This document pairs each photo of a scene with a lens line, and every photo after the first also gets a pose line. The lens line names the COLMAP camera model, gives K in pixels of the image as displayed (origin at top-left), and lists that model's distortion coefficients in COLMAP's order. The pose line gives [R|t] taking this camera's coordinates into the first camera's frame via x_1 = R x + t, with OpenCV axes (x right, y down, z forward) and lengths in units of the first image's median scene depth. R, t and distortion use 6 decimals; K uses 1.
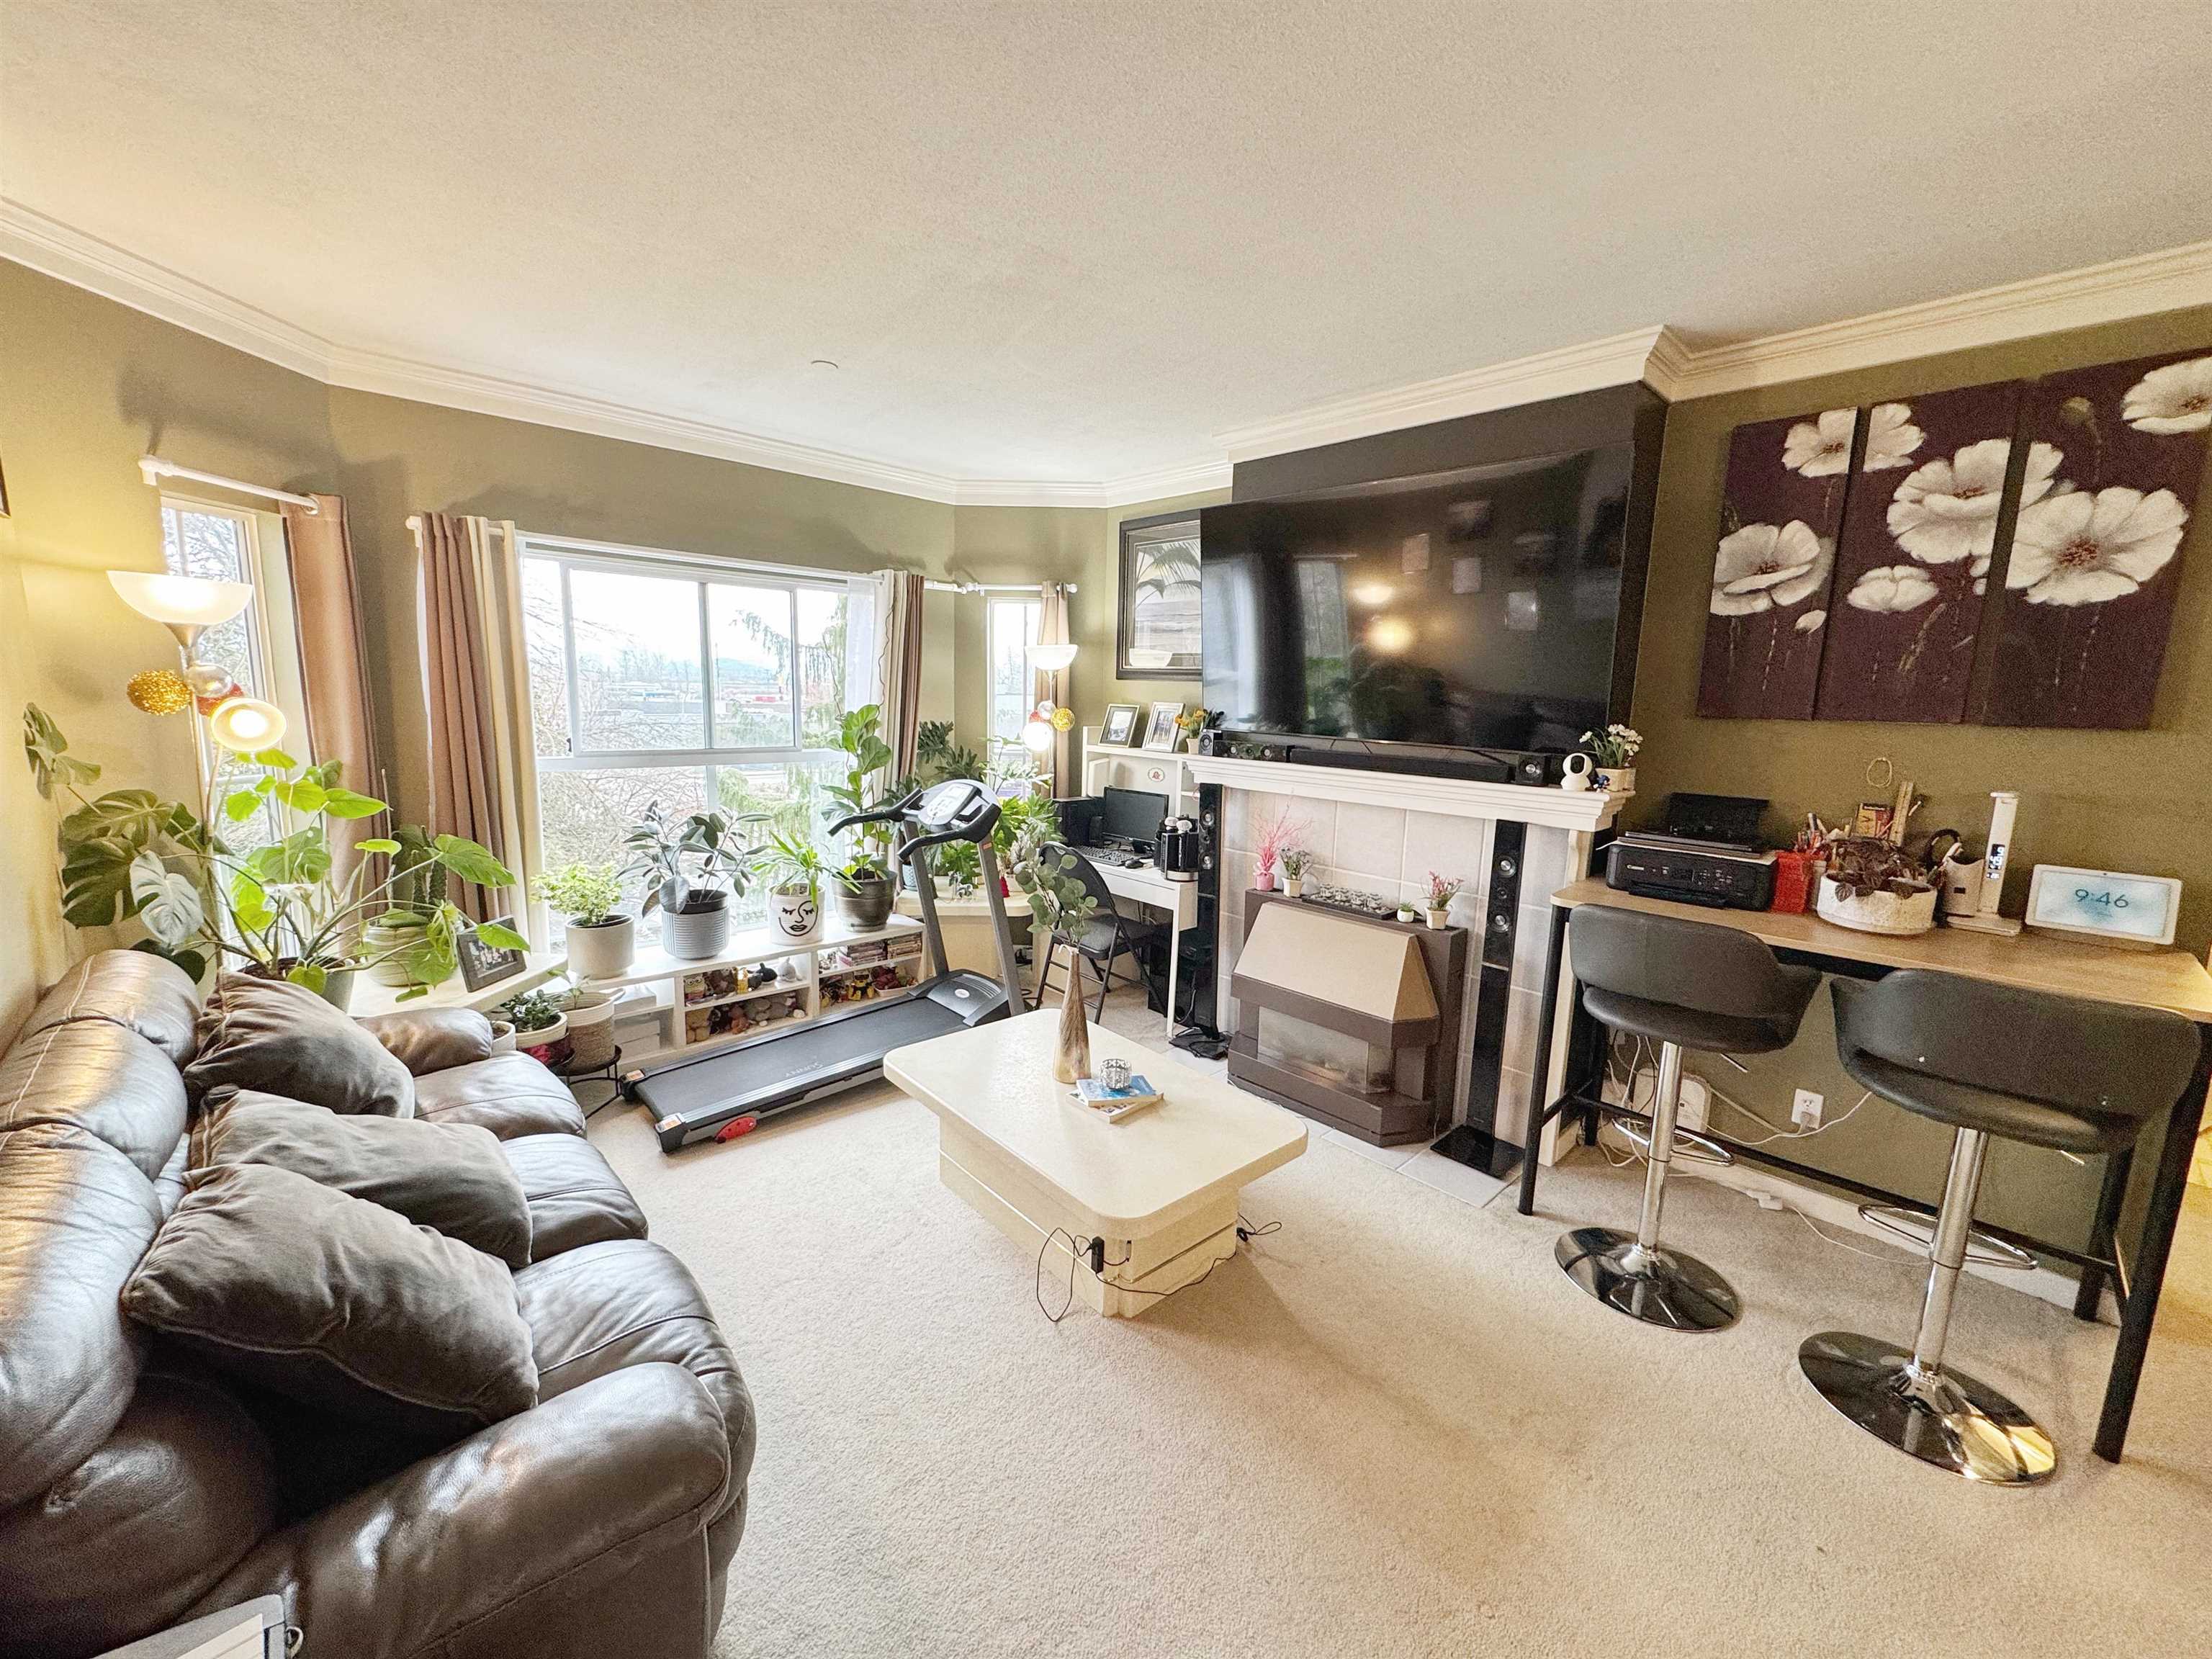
lens RADIAL K [[876.2, 0, 1106.0], [0, 876.2, 829.5], [0, 0, 1]] dist [0.001455, 0.000115]
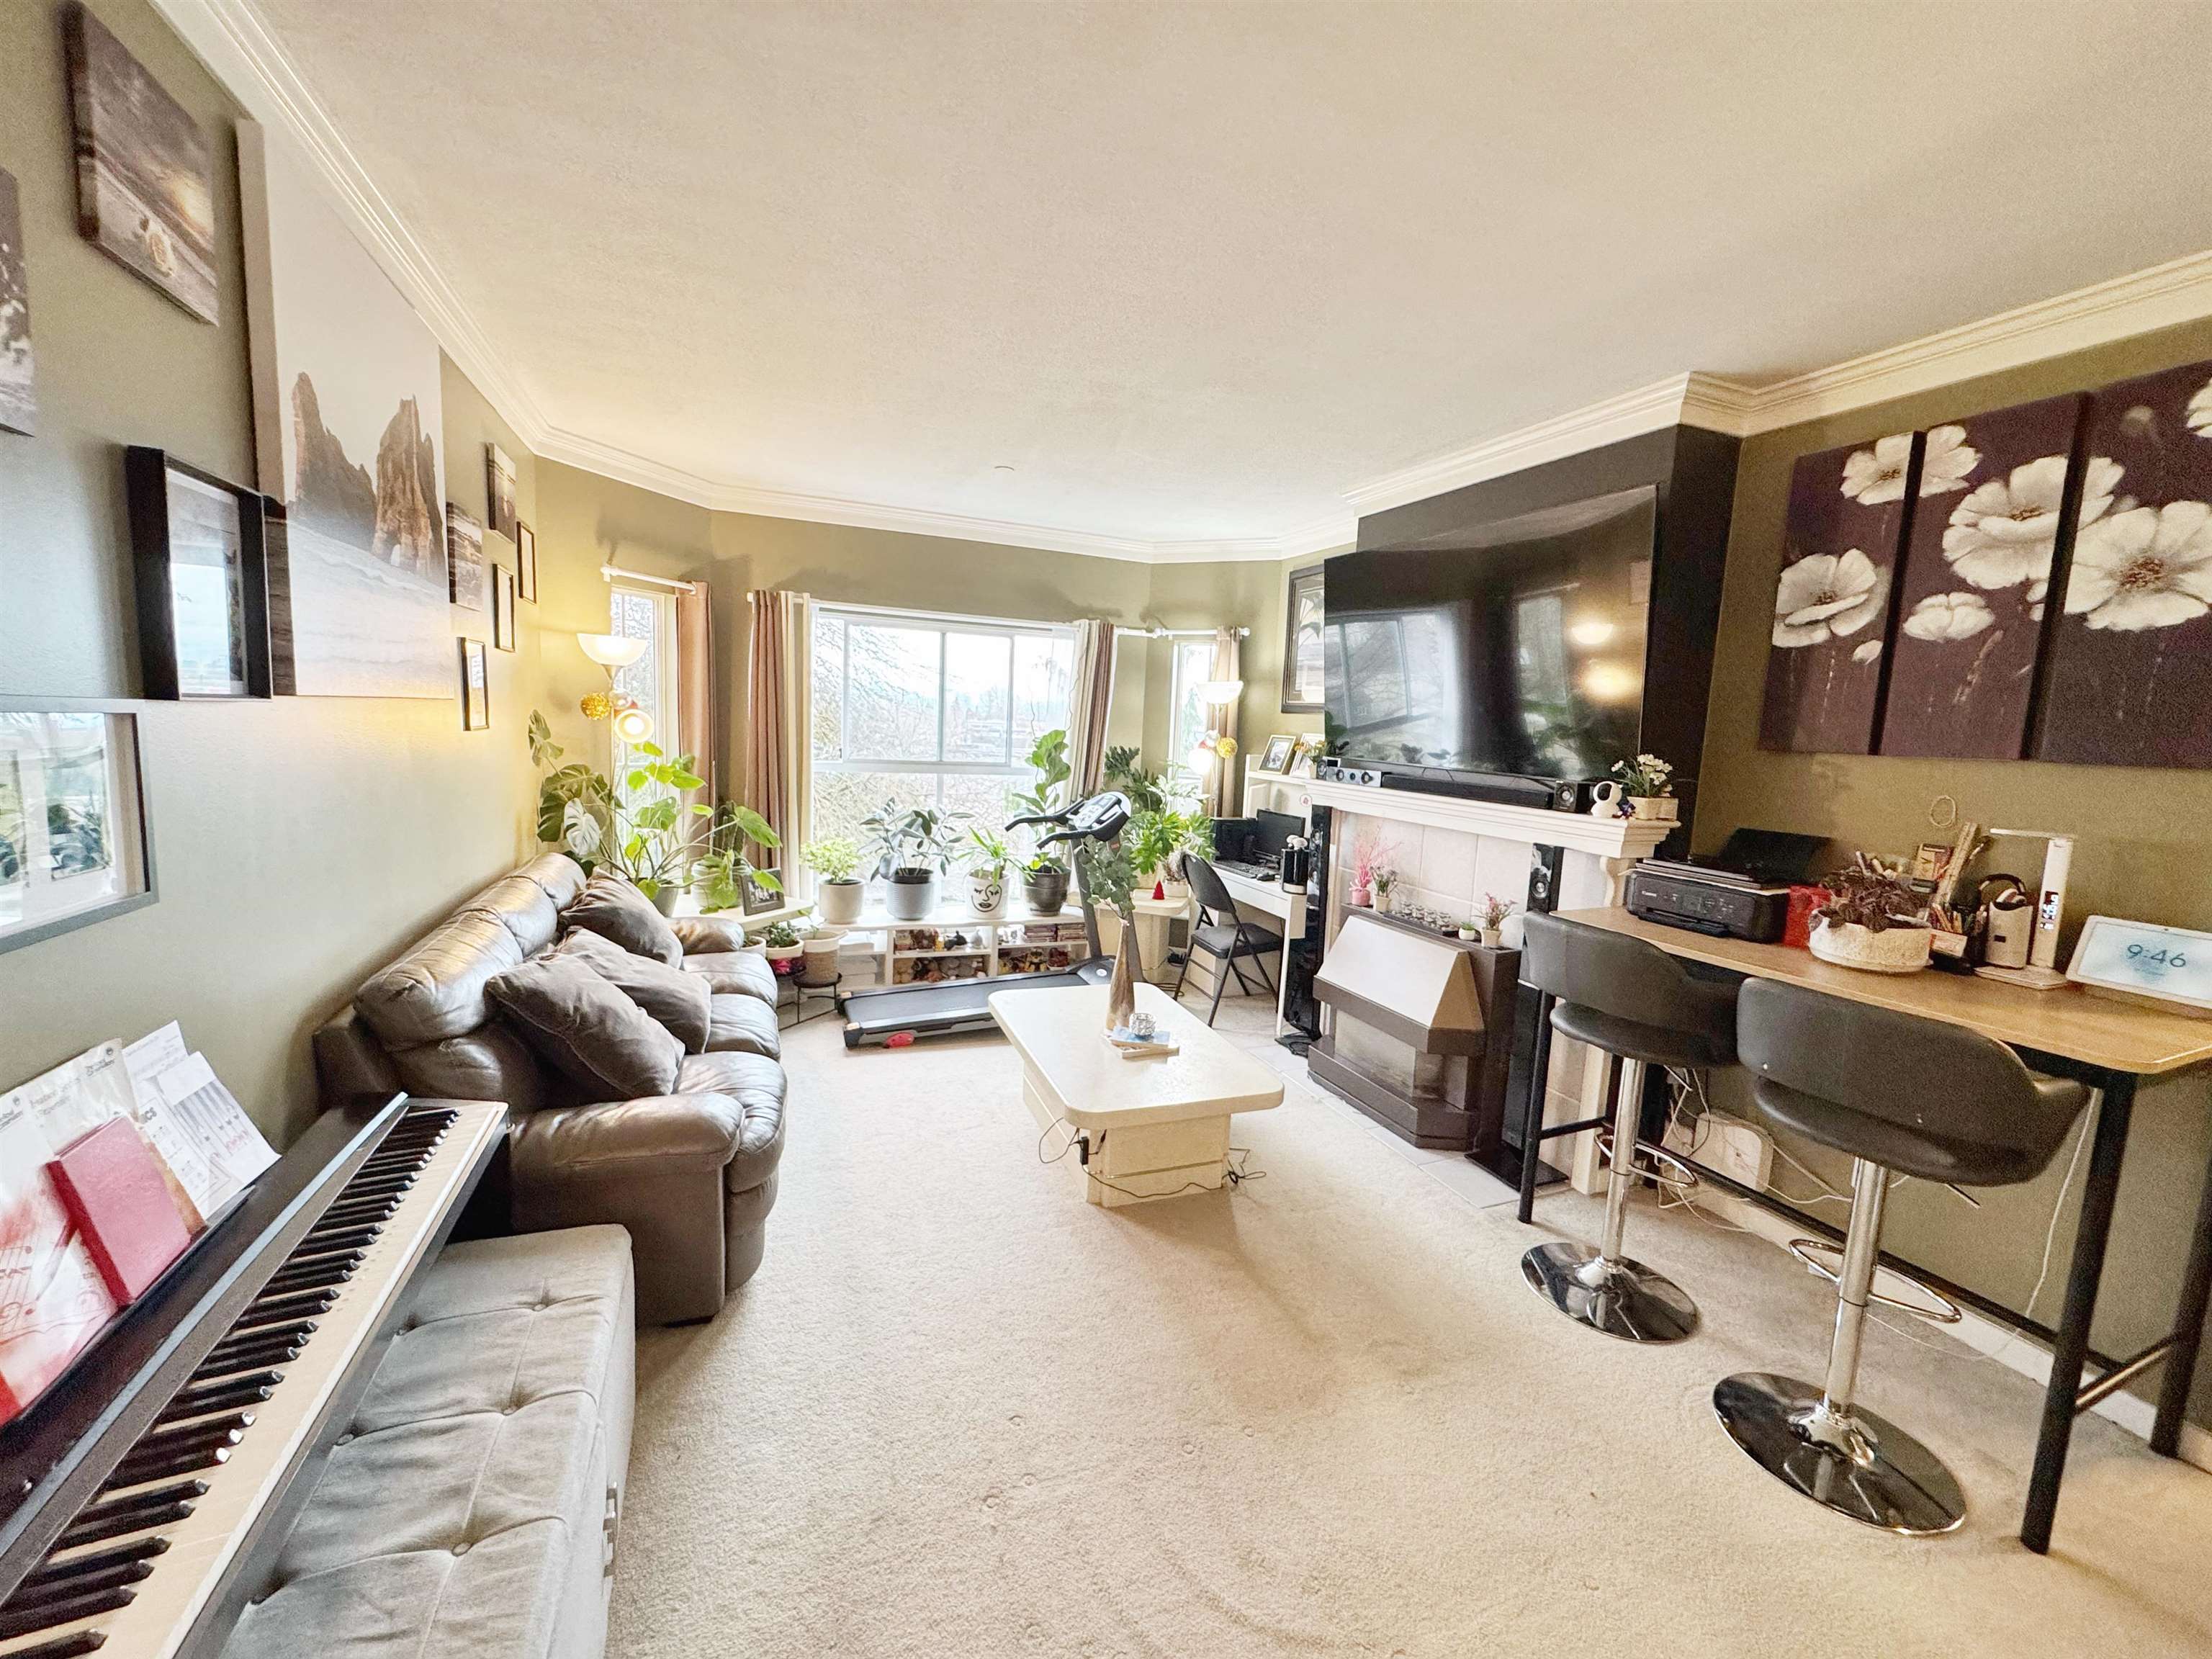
lens RADIAL K [[876.2, 0, 1106.0], [0, 876.2, 829.5], [0, 0, 1]] dist [0.001455, 0.000115]
pose [[0.934568, 0.059890, -0.350707, 0.353699], [-0.076755, 0.996457, -0.034375, 0.050533], [0.347406, 0.059044, 0.935854, -0.167762]]
